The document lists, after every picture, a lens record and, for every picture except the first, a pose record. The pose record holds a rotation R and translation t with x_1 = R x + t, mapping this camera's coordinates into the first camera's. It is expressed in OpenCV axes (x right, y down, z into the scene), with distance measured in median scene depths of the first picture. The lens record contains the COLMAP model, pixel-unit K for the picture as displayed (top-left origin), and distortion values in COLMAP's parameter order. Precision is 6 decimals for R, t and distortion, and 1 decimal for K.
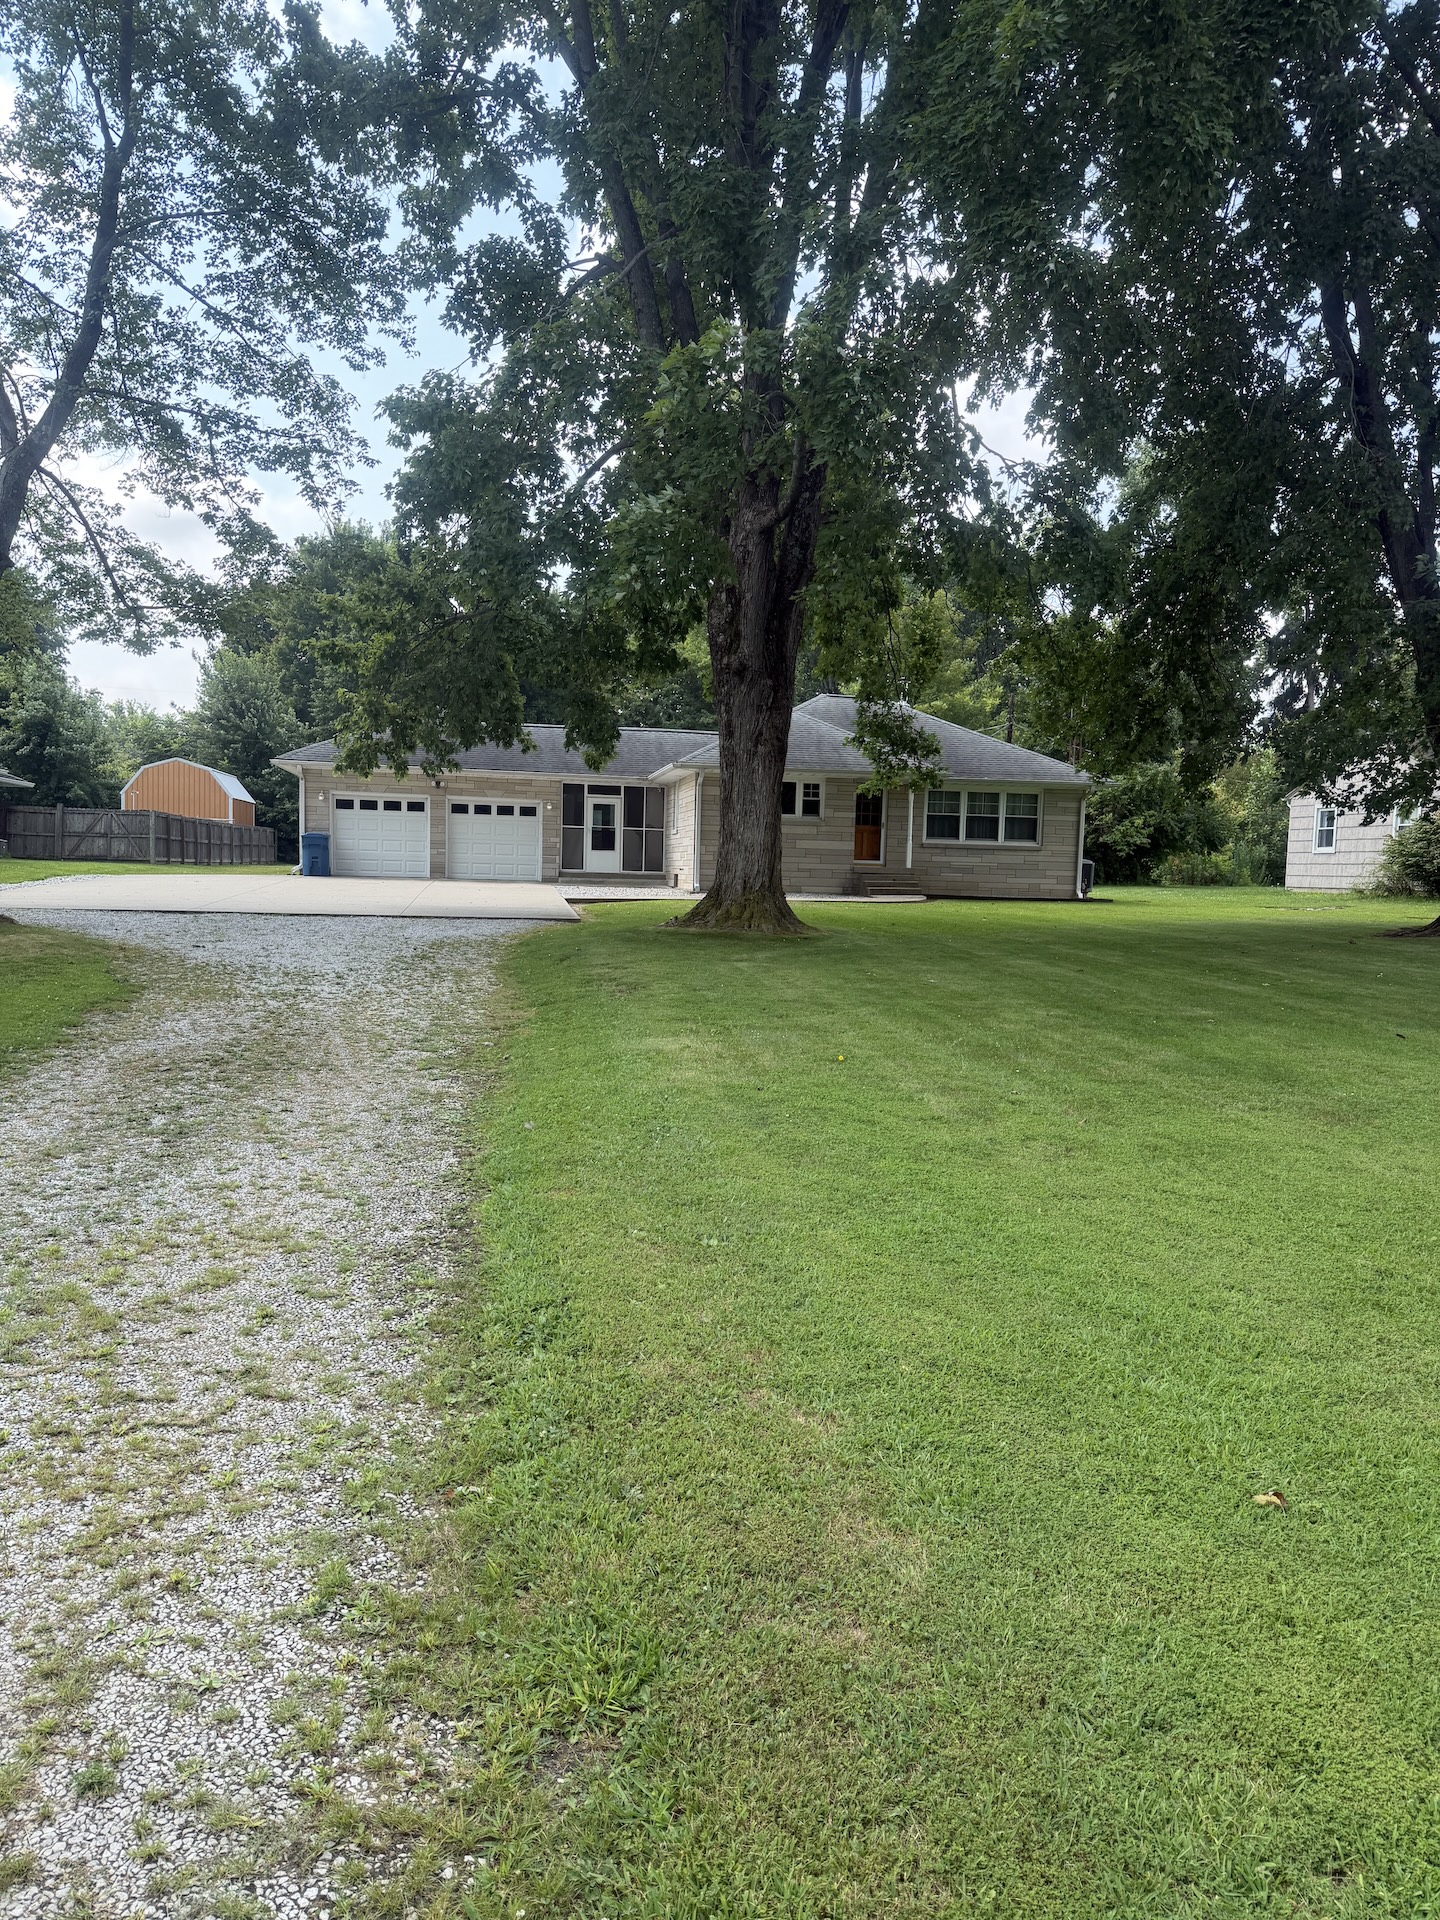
lens RADIAL K [[1300.8, 0, 717.7], [0, 1300.8, 961.3], [0, 0, 1]] dist [0.102351, -0.000197]
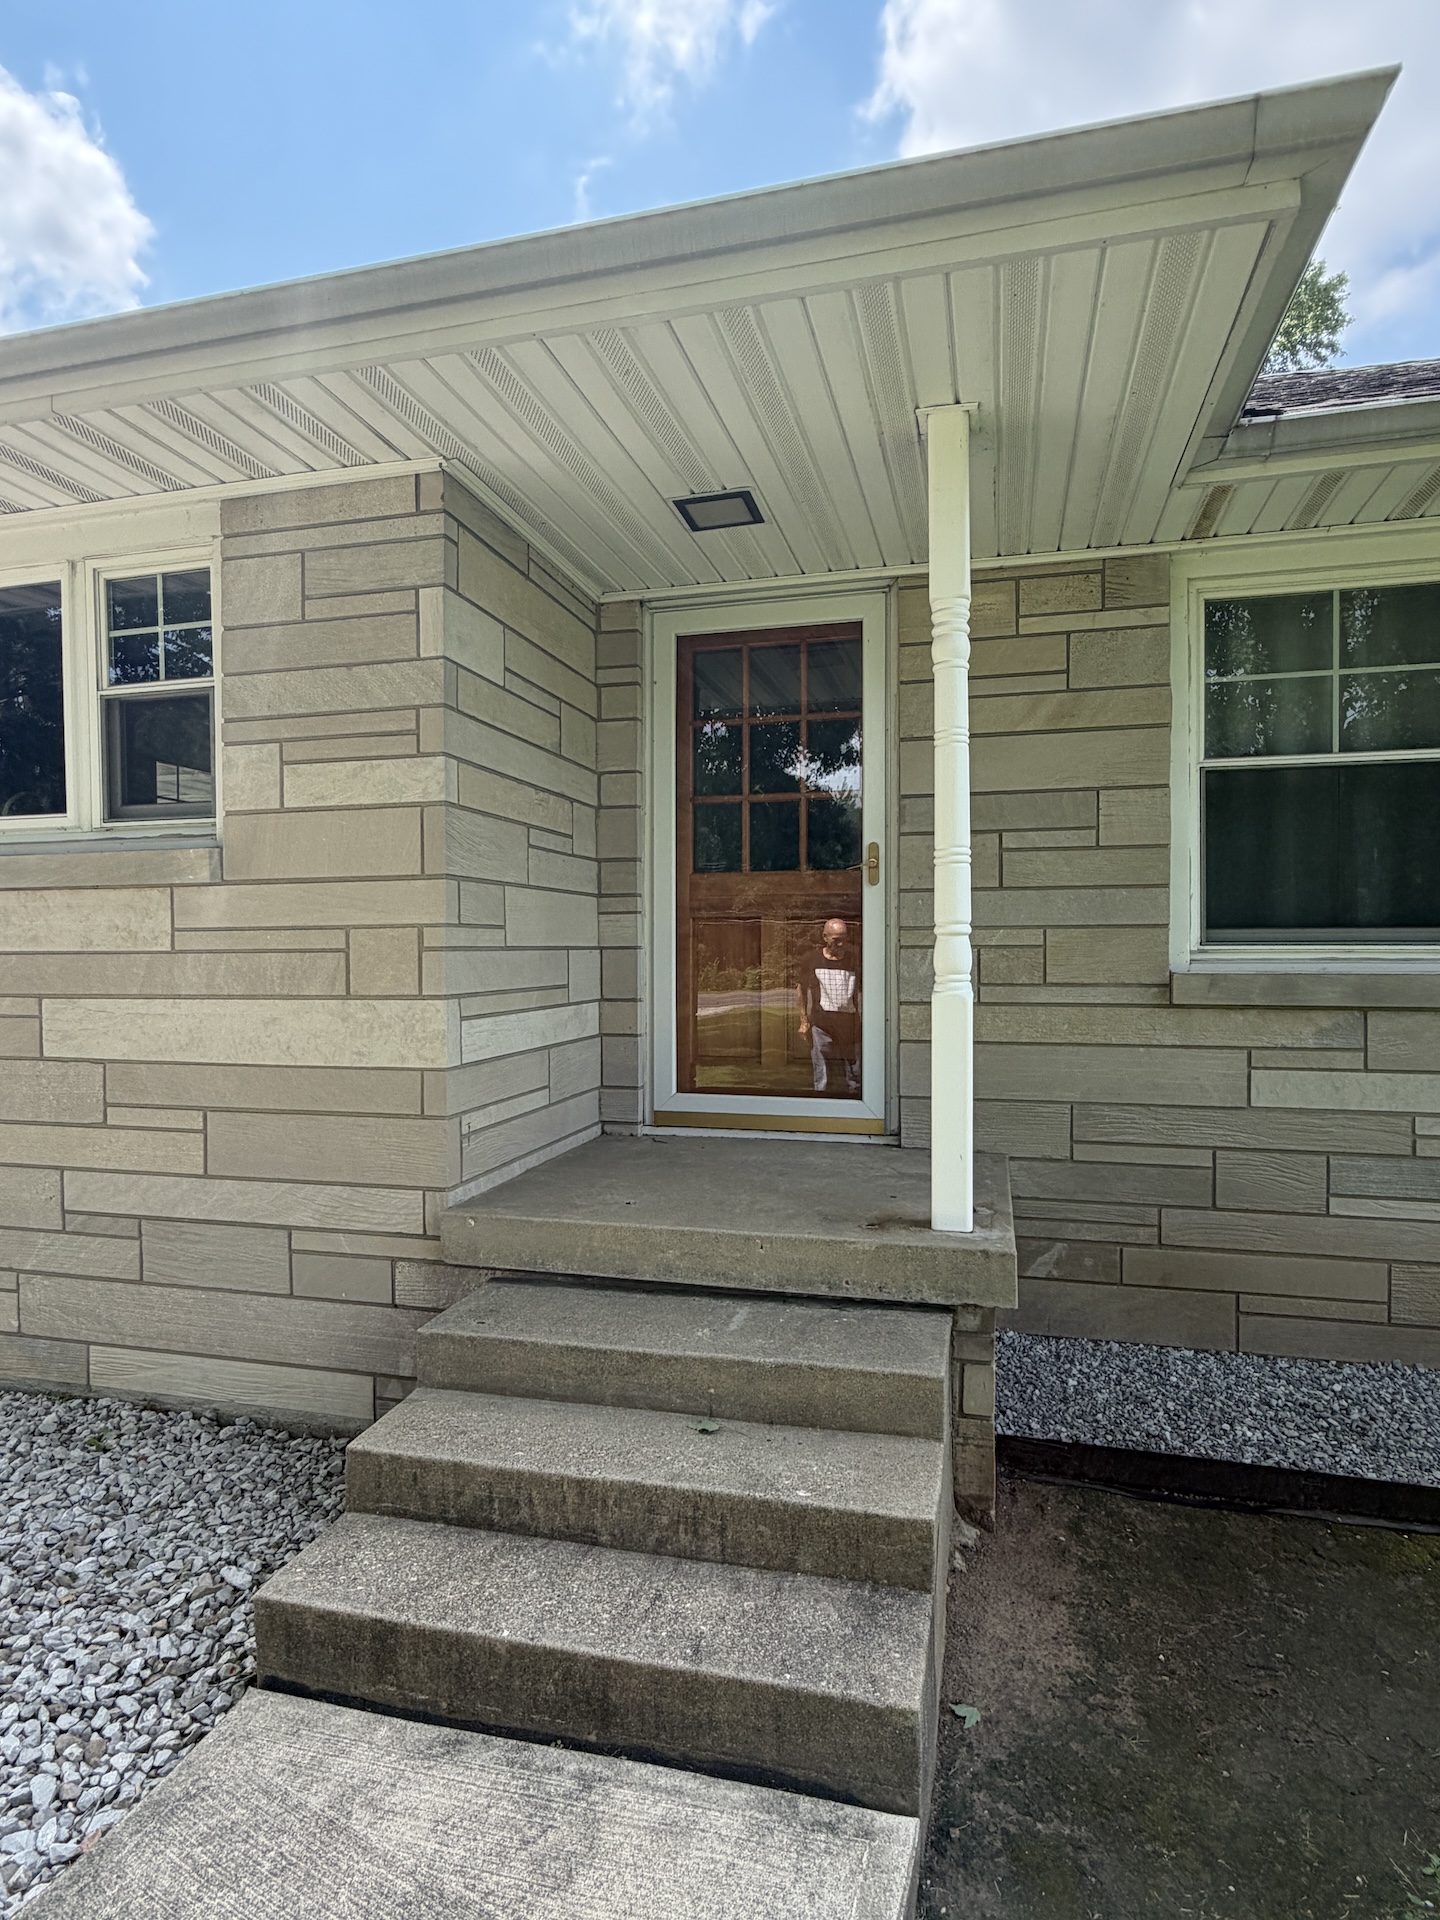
lens RADIAL K [[1075.5, 0, 723.9], [0, 1075.5, 965.7], [0, 0, 1]] dist [-0.003008, 0.001224]
pose [[0.912348, -0.028013, -0.408456, 0.152010], [0.002284, 0.997989, -0.063342, -0.080120], [0.409410, 0.056857, 0.910577, 0.830362]]
